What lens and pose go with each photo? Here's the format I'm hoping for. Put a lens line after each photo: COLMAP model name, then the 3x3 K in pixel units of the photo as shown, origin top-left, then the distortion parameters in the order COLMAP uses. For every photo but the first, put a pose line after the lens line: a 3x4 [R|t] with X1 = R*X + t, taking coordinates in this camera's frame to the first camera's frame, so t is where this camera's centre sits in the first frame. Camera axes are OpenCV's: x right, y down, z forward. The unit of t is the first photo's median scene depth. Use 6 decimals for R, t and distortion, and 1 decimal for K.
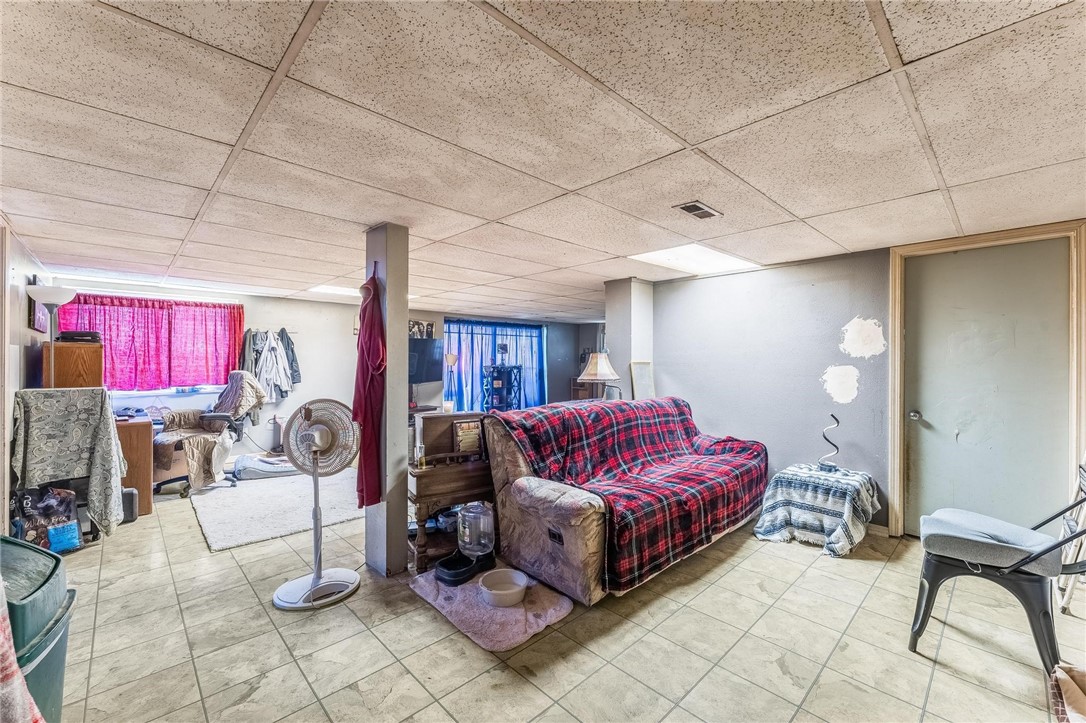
lens RADIAL K [[438.4, 0, 545.4], [0, 438.4, 360.5], [0, 0, 1]] dist [-0.000347, -0.000290]
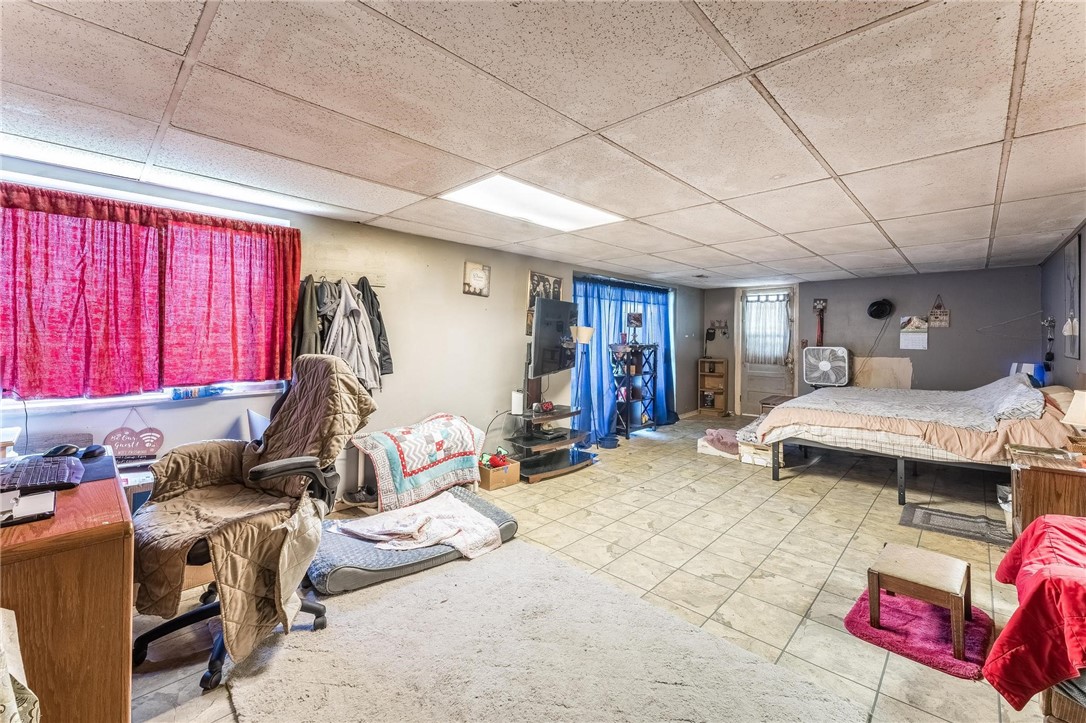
lens RADIAL K [[443.0, 0, 546.0], [0, 443.0, 335.4], [0, 0, 1]] dist [-0.001055, 0.000056]
pose [[0.999135, 0.002473, 0.041502, -0.452002], [-0.002202, 0.999976, -0.006564, 0.004842], [-0.041517, 0.006466, 0.999117, 0.492961]]
